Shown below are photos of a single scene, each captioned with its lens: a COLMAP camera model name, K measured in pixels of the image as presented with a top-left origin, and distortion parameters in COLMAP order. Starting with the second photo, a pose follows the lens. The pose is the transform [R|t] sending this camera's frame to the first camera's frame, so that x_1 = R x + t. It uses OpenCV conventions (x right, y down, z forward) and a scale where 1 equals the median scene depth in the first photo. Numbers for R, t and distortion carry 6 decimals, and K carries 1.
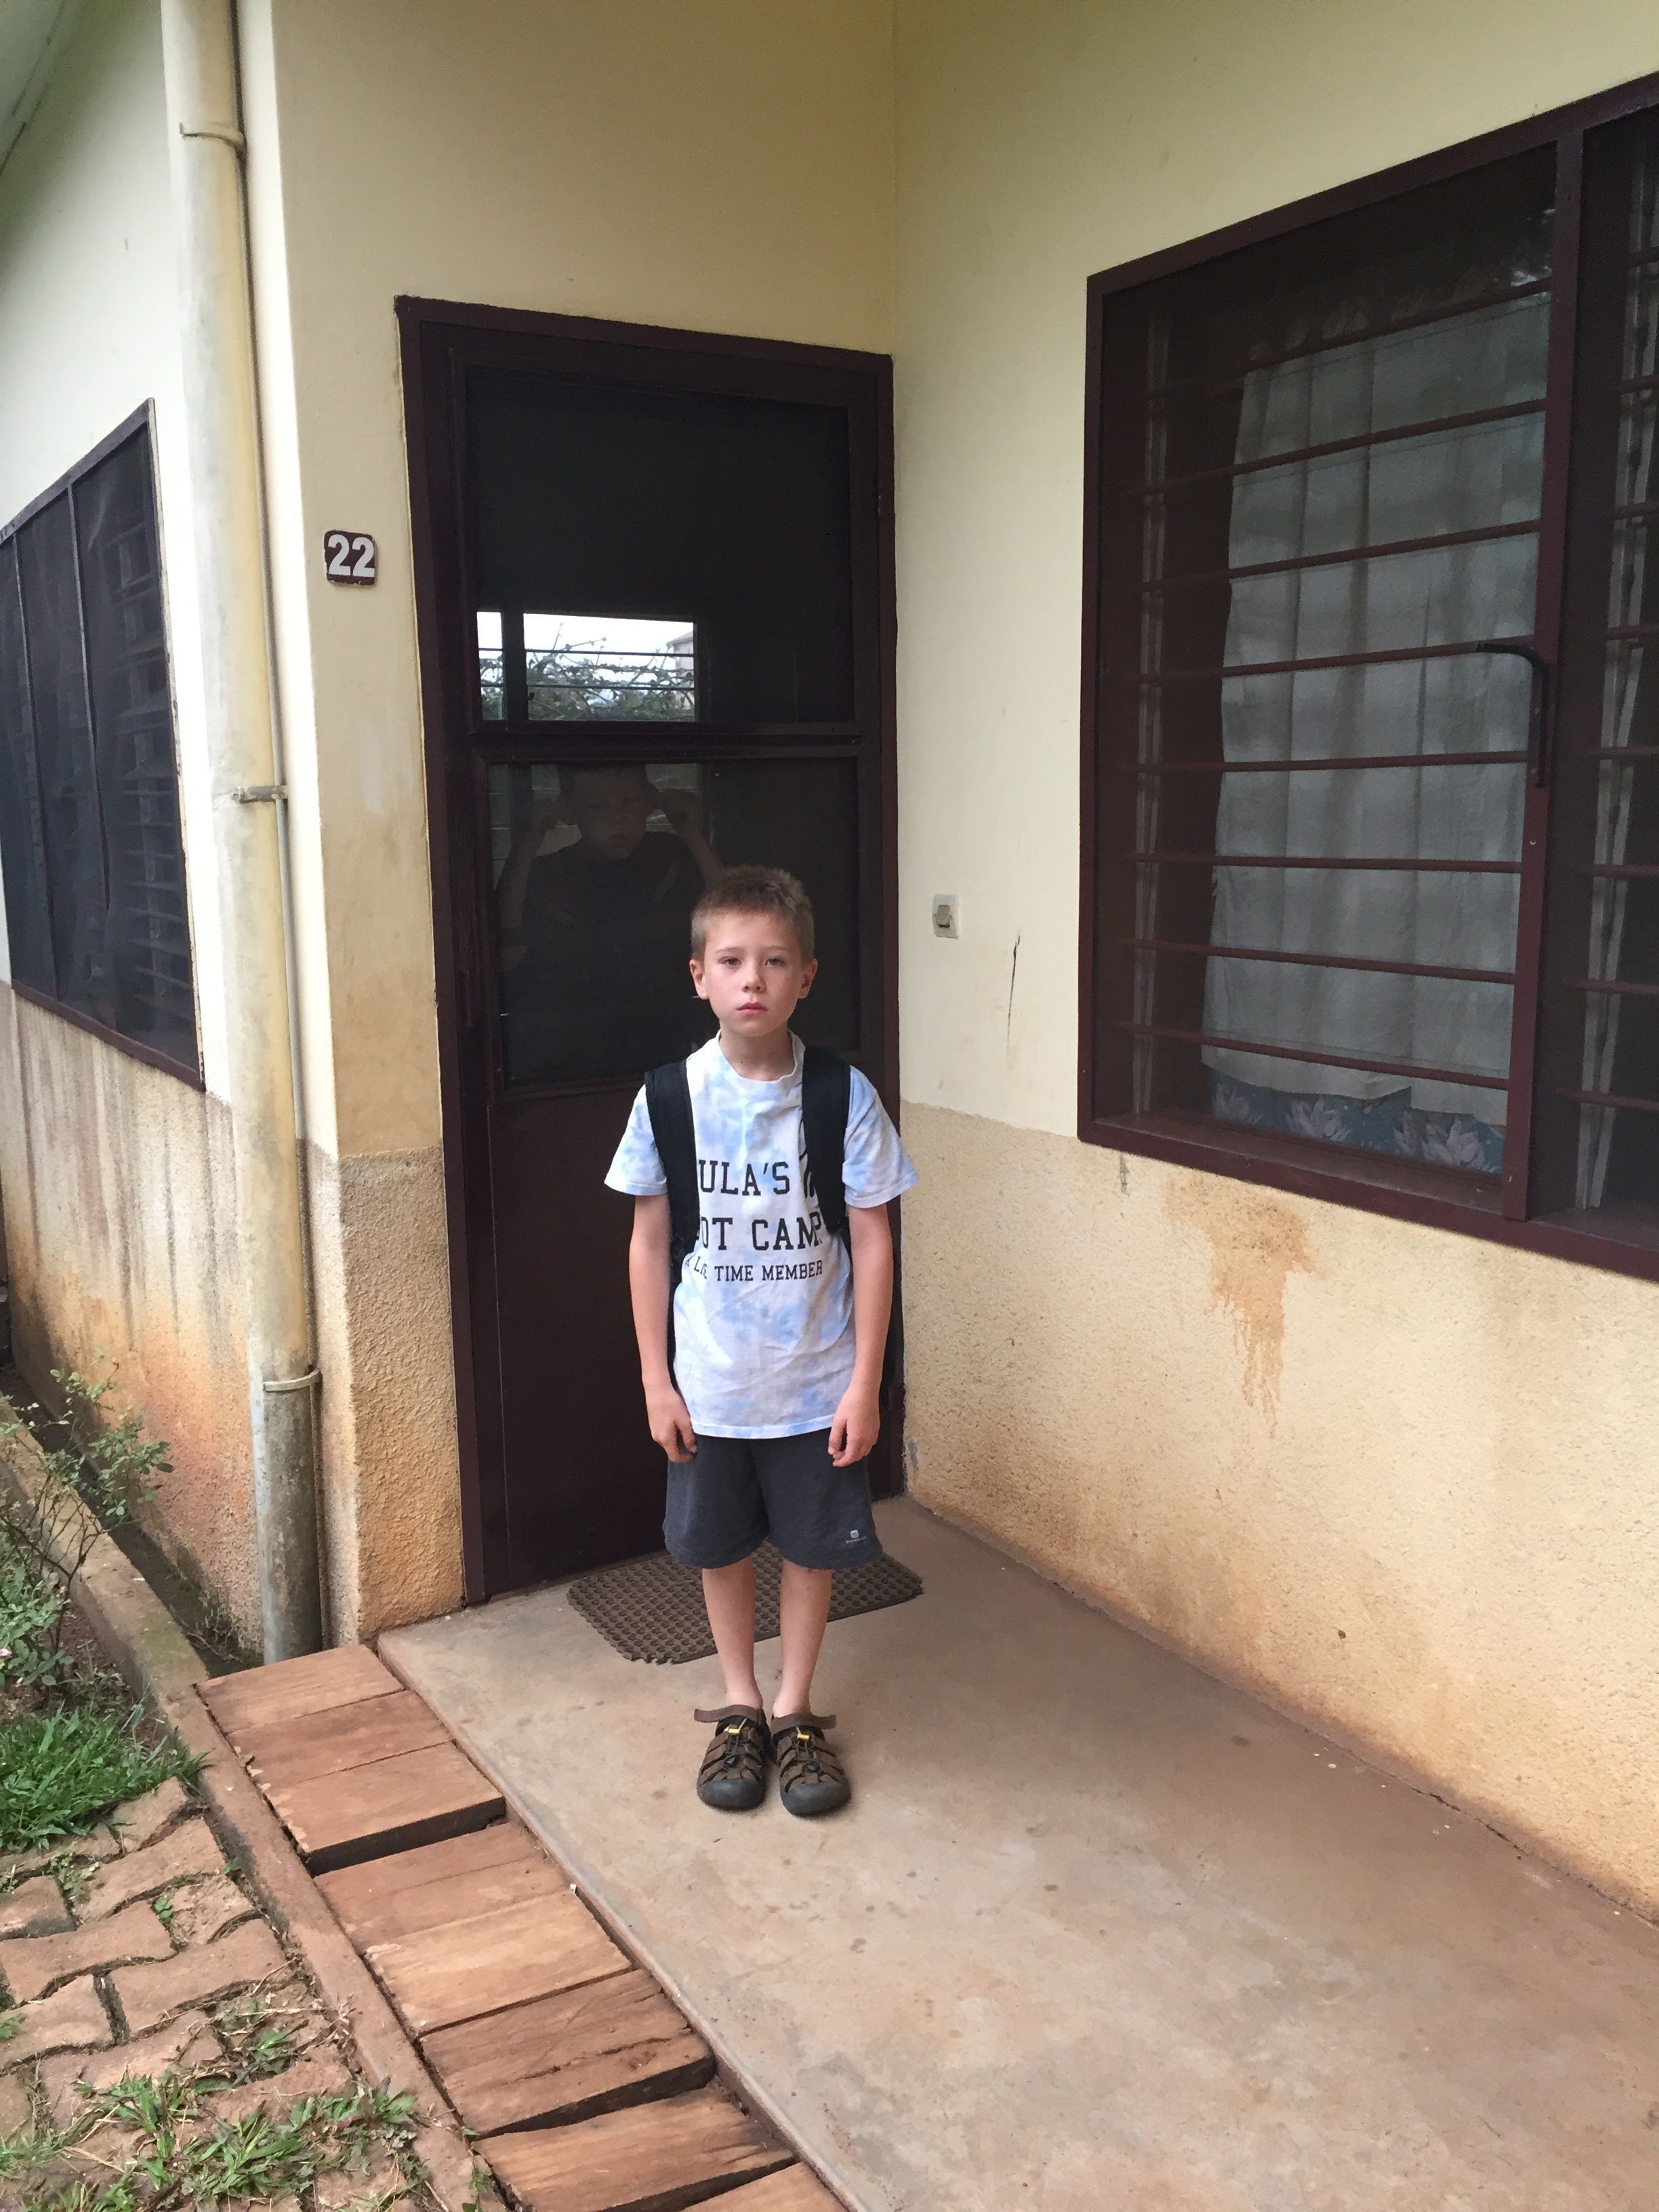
lens RADIAL K [[1887.6, 0, 838.6], [0, 1887.6, 1101.8], [0, 0, 1]] dist [0.084444, -0.107798]
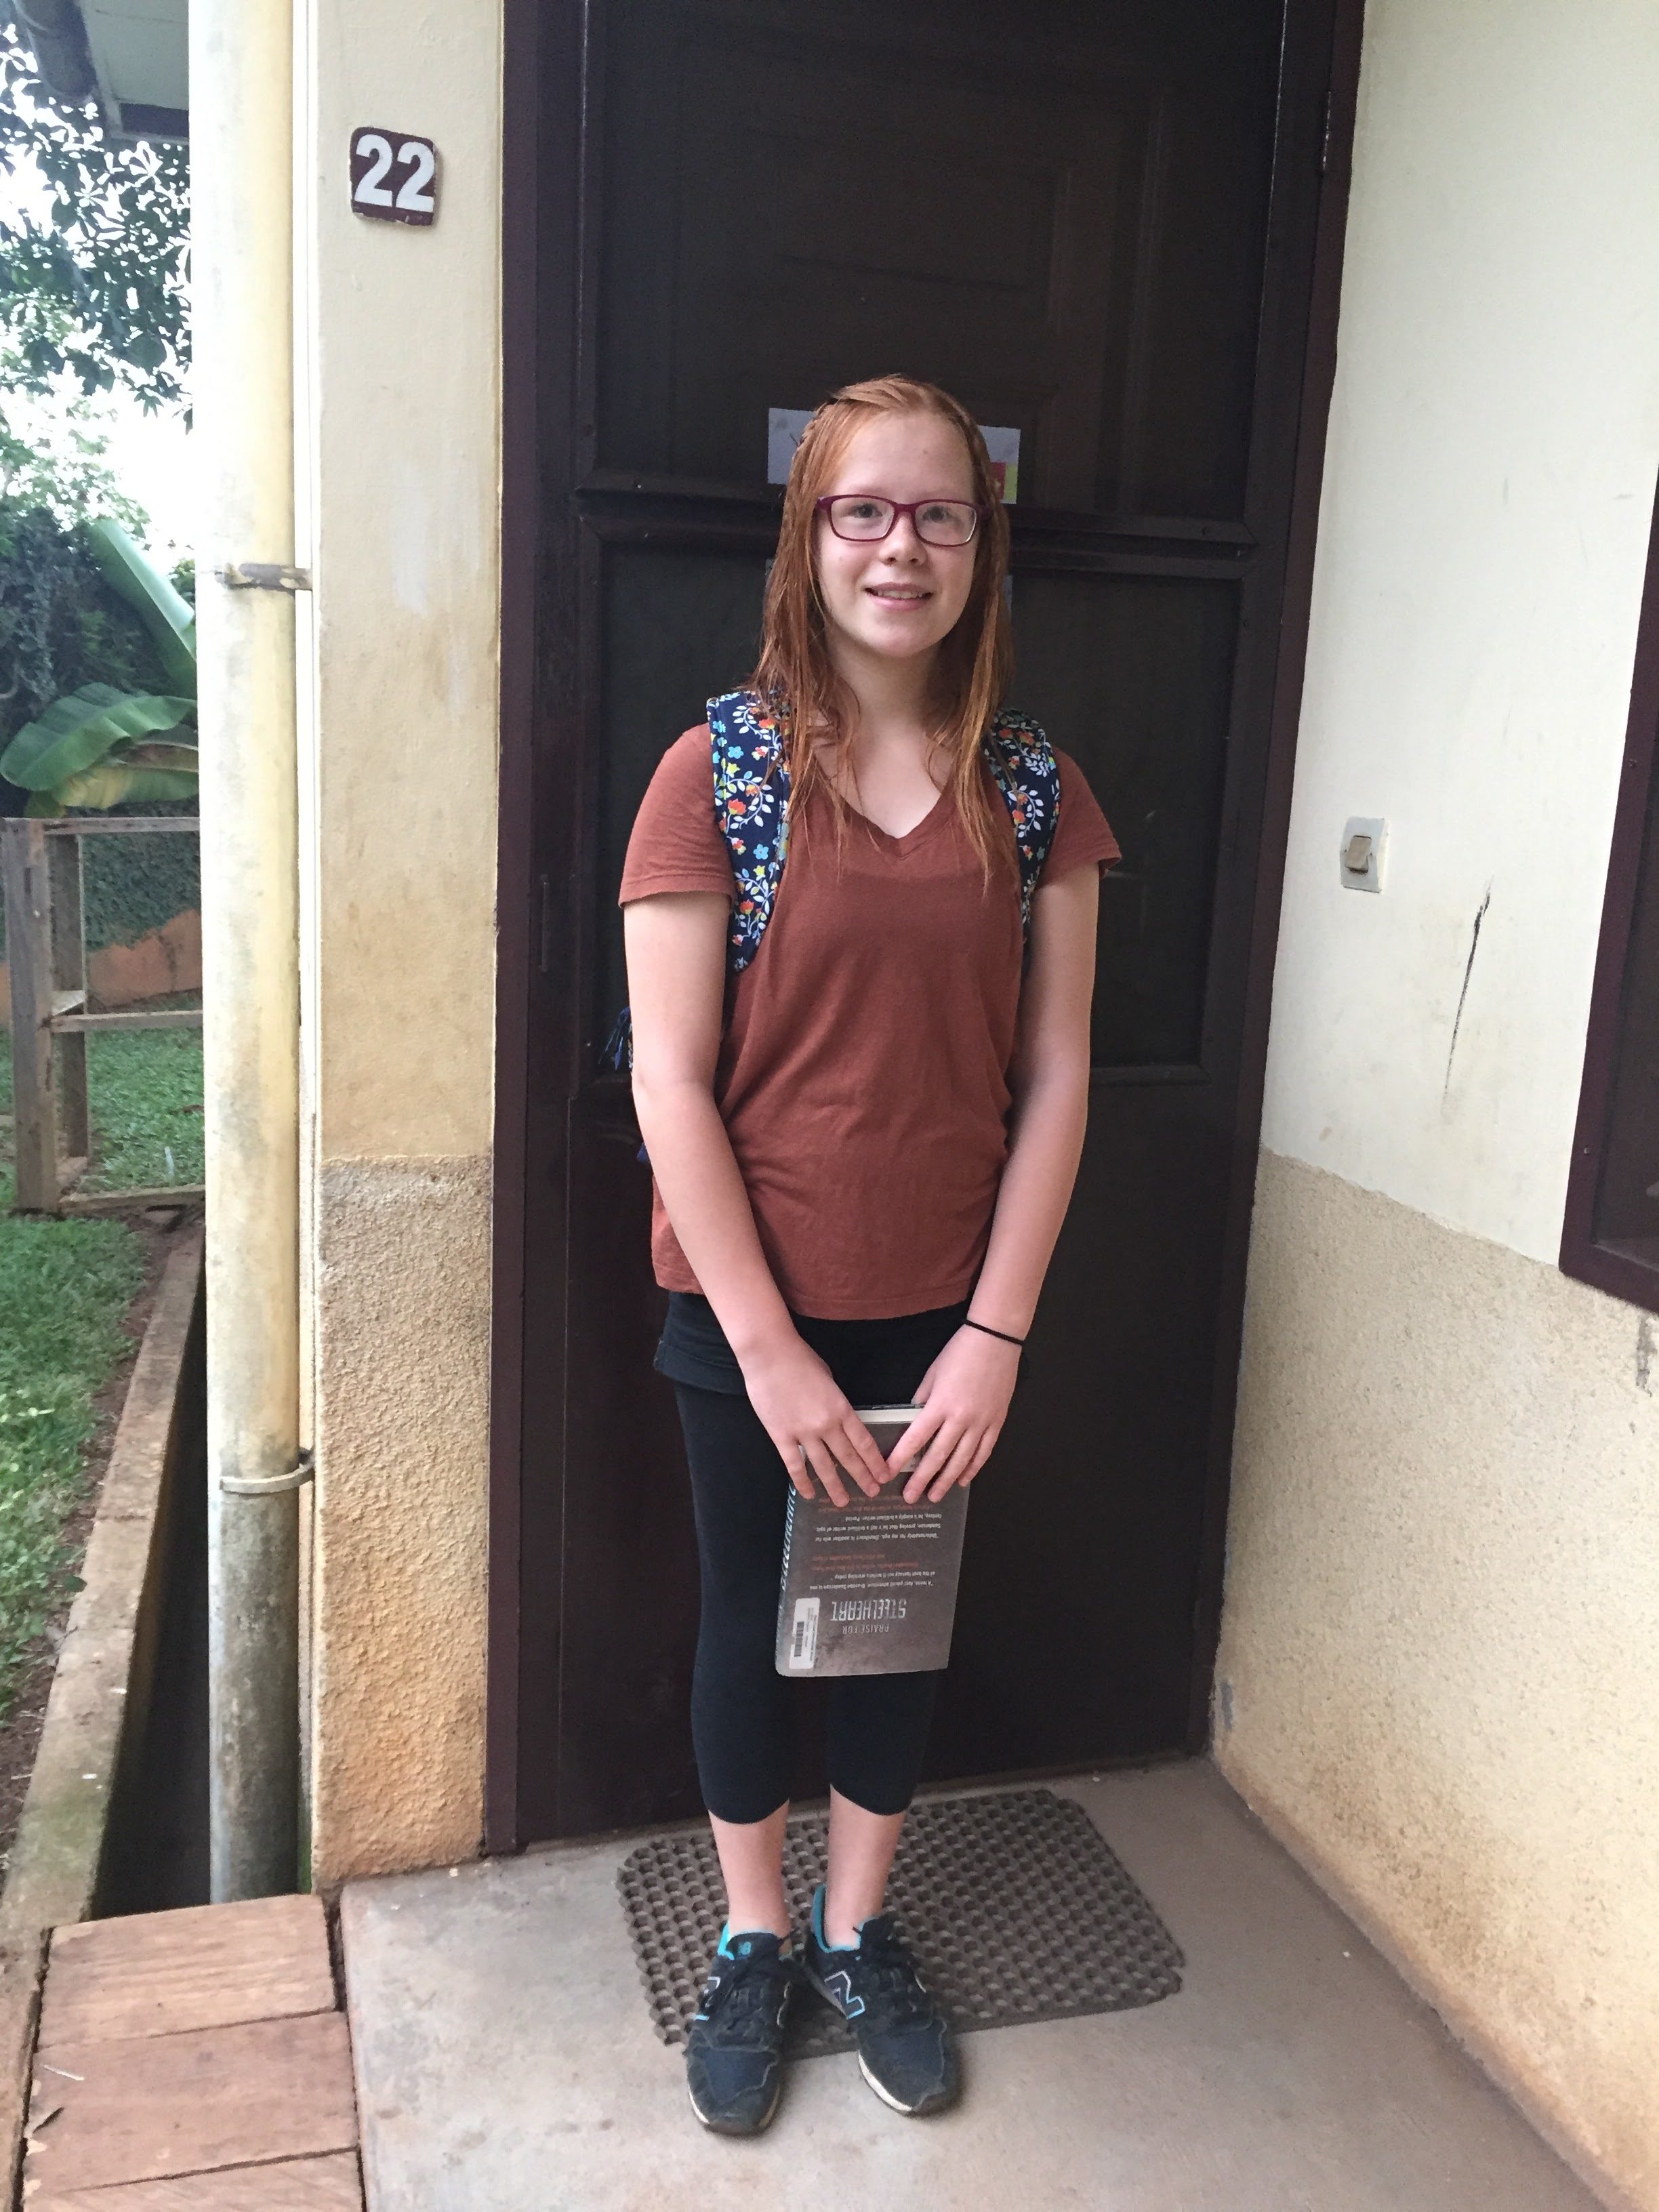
lens RADIAL K [[1887.6, 0, 835.7], [0, 1887.6, 1103.3], [0, 0, 1]] dist [0.084444, -0.107798]
pose [[0.967581, 0.105172, -0.229619, 0.046466], [-0.098685, 0.994331, 0.039590, -0.031152], [0.232481, -0.015647, 0.972475, 0.424270]]
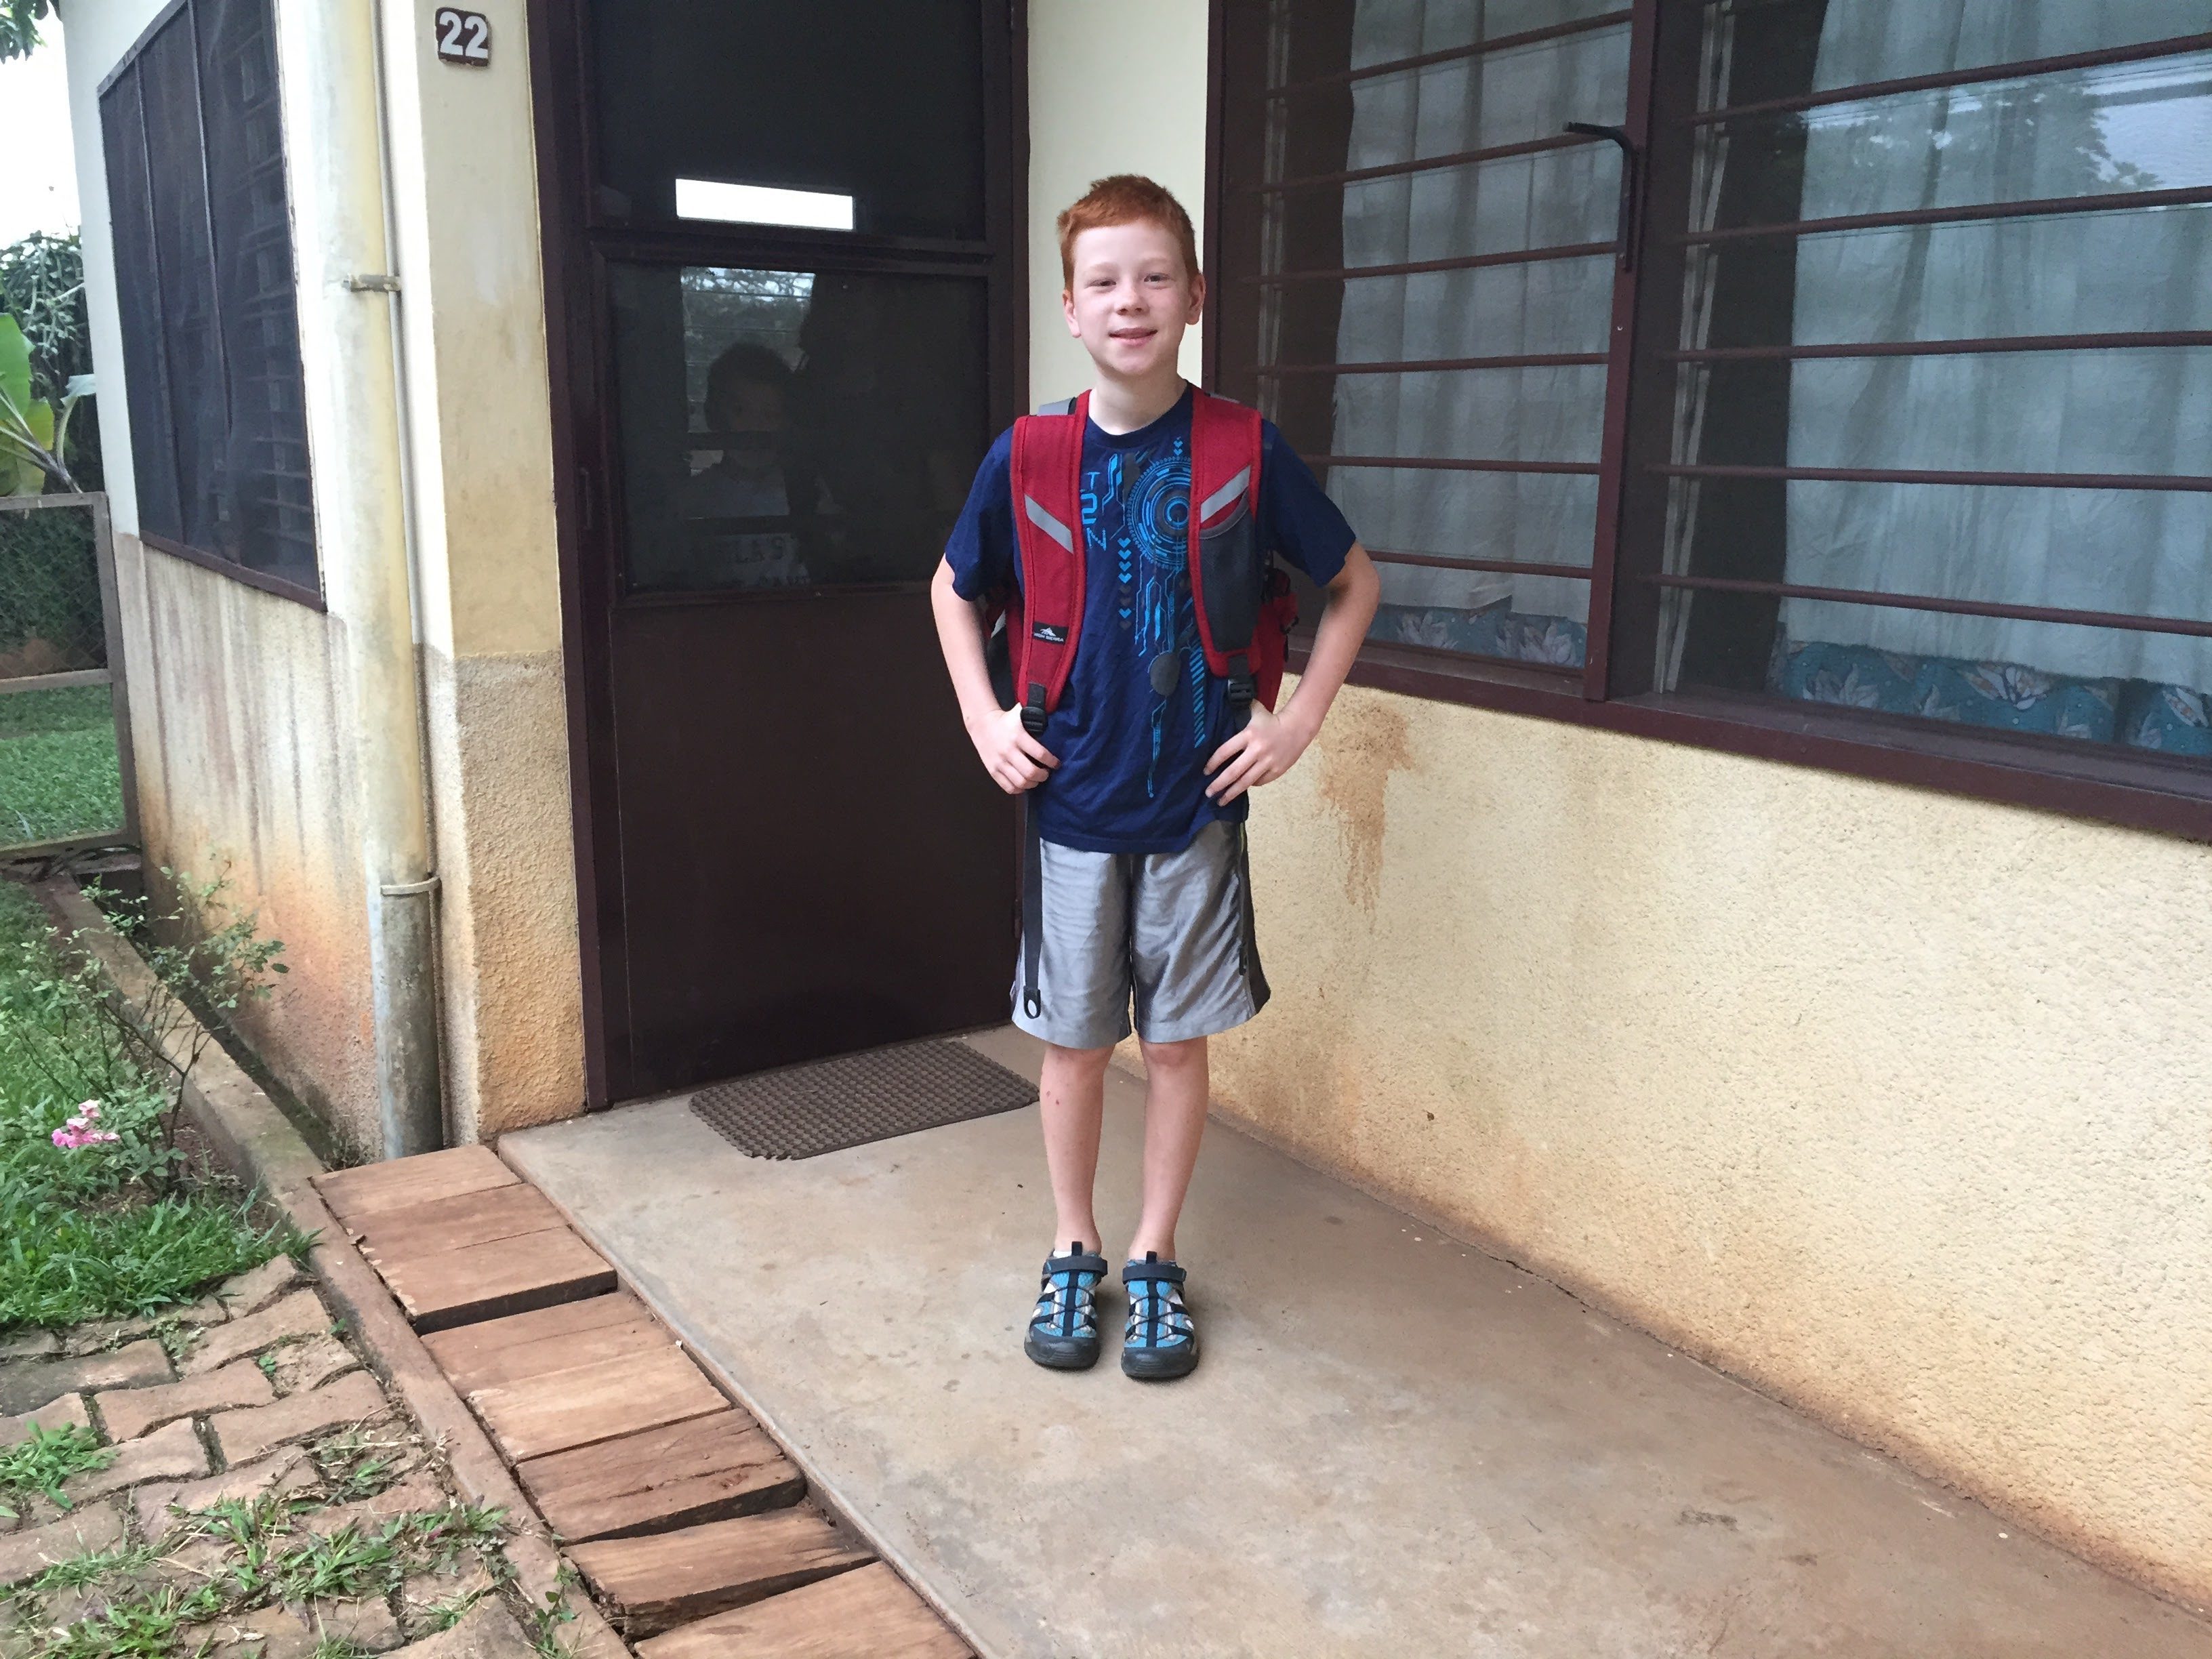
lens RADIAL K [[1887.6, 0, 1117.5], [0, 1887.6, 820.4], [0, 0, 1]] dist [0.084444, -0.107798]
pose [[0.998522, 0.012870, 0.052809, 0.031946], [-0.015157, 0.998954, 0.043131, 0.067164], [-0.052199, -0.043868, 0.997673, -0.017634]]
